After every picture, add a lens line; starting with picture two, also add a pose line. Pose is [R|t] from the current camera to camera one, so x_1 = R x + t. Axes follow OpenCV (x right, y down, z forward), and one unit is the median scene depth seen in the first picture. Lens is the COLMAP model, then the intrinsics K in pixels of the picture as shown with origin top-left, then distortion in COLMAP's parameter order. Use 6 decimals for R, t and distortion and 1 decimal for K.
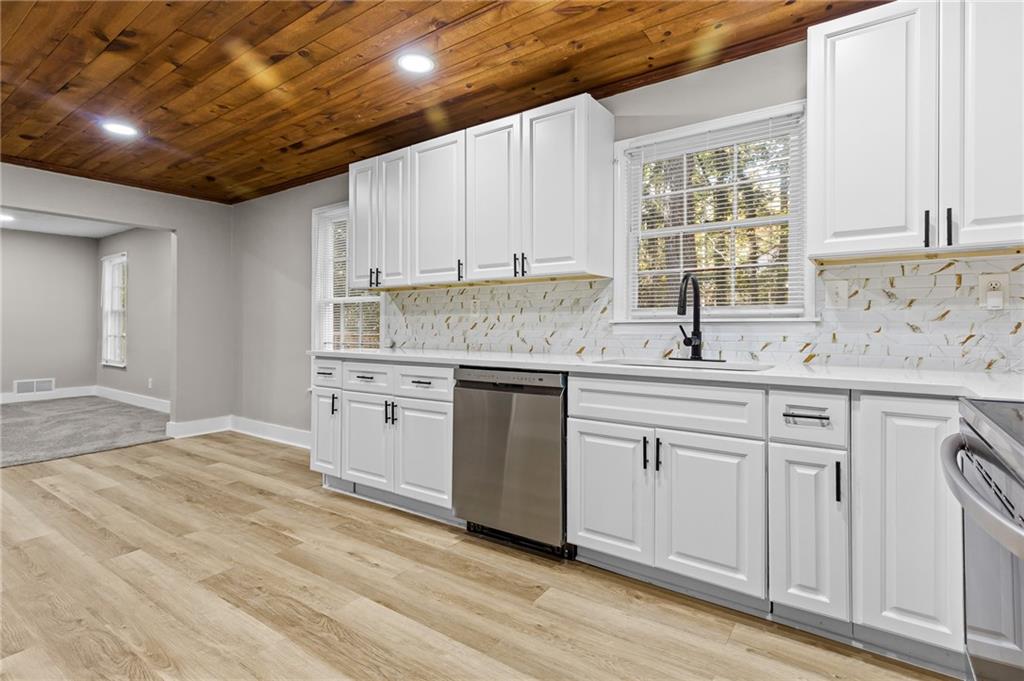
lens RADIAL K [[455.8, 0, 530.8], [0, 455.8, 326.9], [0, 0, 1]] dist [0.002904, 0.000955]
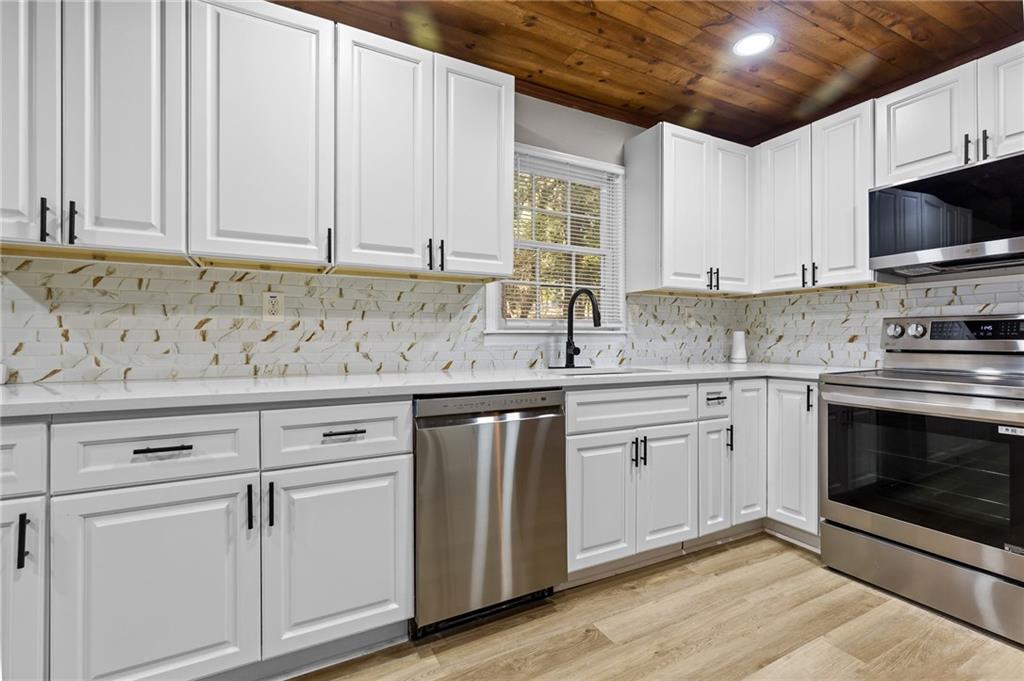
lens RADIAL K [[481.3, 0, 501.0], [0, 481.3, 339.1], [0, 0, 1]] dist [0.003776, 0.000183]
pose [[0.493384, -0.000224, 0.869812, -0.652452], [0.000580, 1.000000, -0.000071, 0.003215], [-0.869812, 0.000540, 0.493384, 0.508584]]
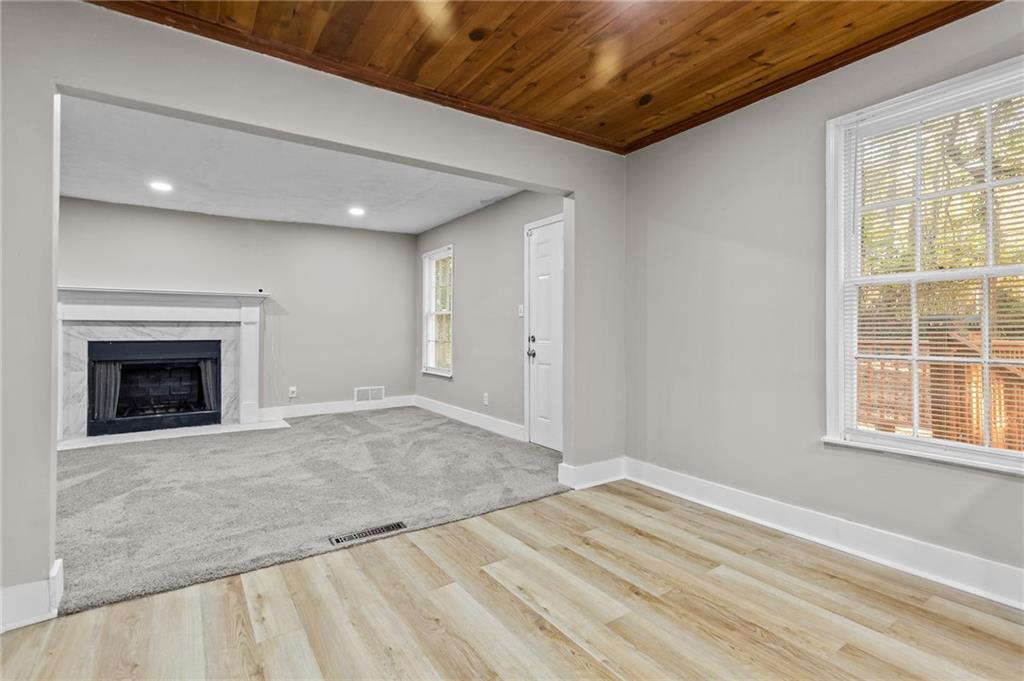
lens RADIAL K [[489.6, 0, 540.0], [0, 489.6, 330.8], [0, 0, 1]] dist [0.002363, 0.000258]
pose [[0.927072, -0.002437, -0.374875, -0.931689], [0.002009, 0.999997, -0.001535, 0.003992], [0.374878, 0.000670, 0.927074, 0.484078]]
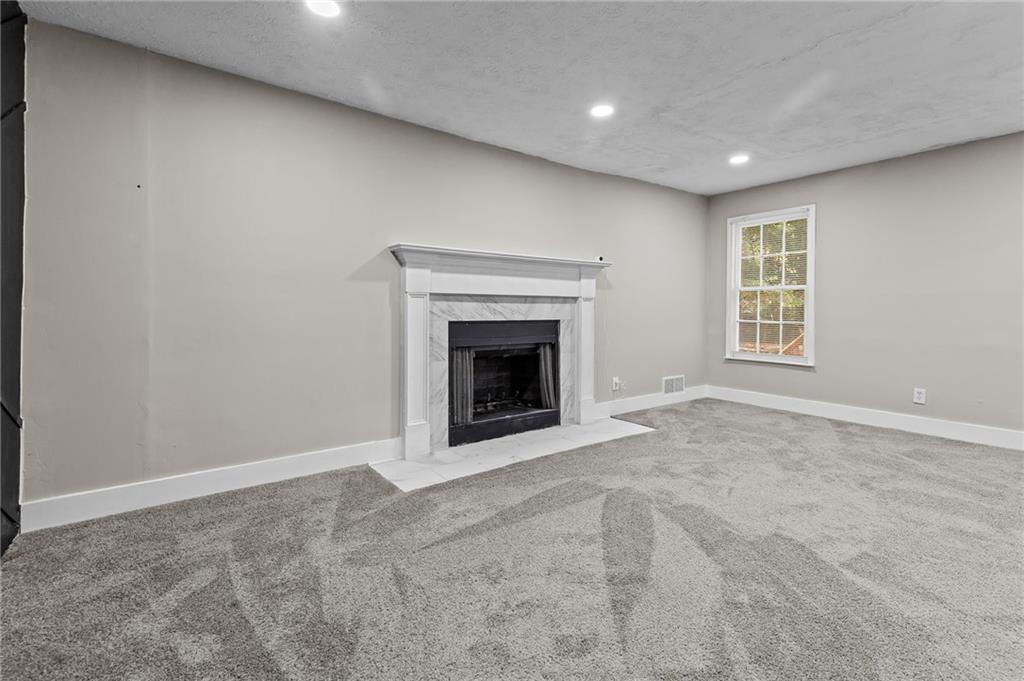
lens RADIAL K [[457.3, 0, 511.6], [0, 457.3, 311.3], [0, 0, 1]] dist [0.000695, -0.000022]
pose [[0.936390, 0.002690, -0.350951, -2.628423], [-0.002404, 0.999996, 0.001250, 0.006488], [0.350953, -0.000327, 0.936393, 0.395122]]
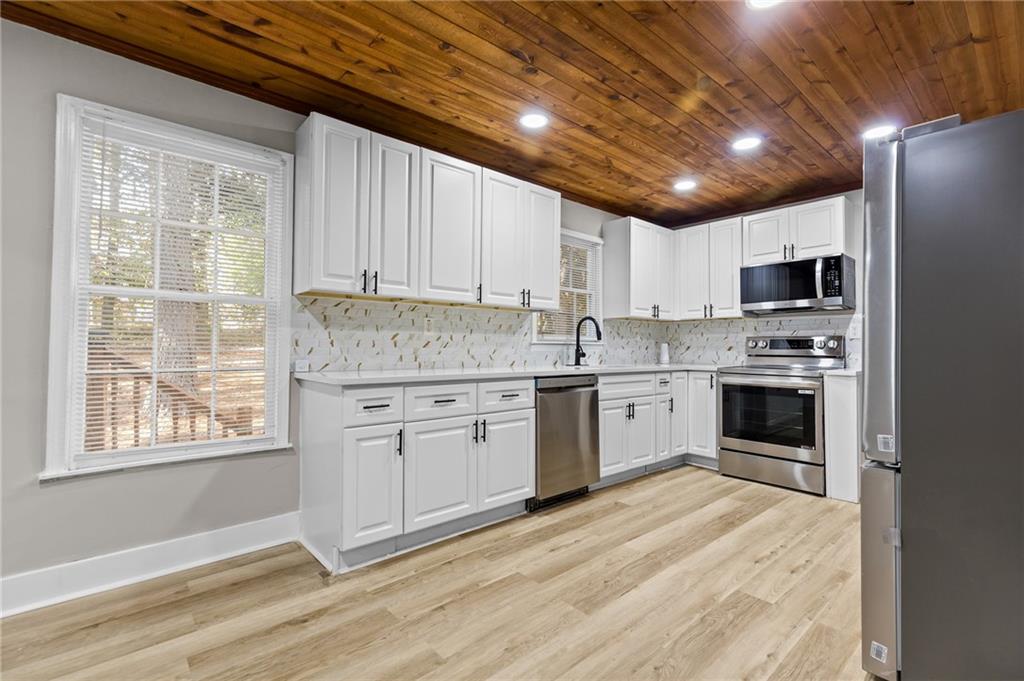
lens RADIAL K [[458.8, 0, 506.2], [0, 458.8, 338.2], [0, 0, 1]] dist [0.005537, 0.000270]
pose [[0.294647, 0.022537, 0.955340, -1.268349], [-0.006089, 0.999746, -0.021707, 0.006985], [-0.955587, 0.000579, 0.294709, 0.659167]]
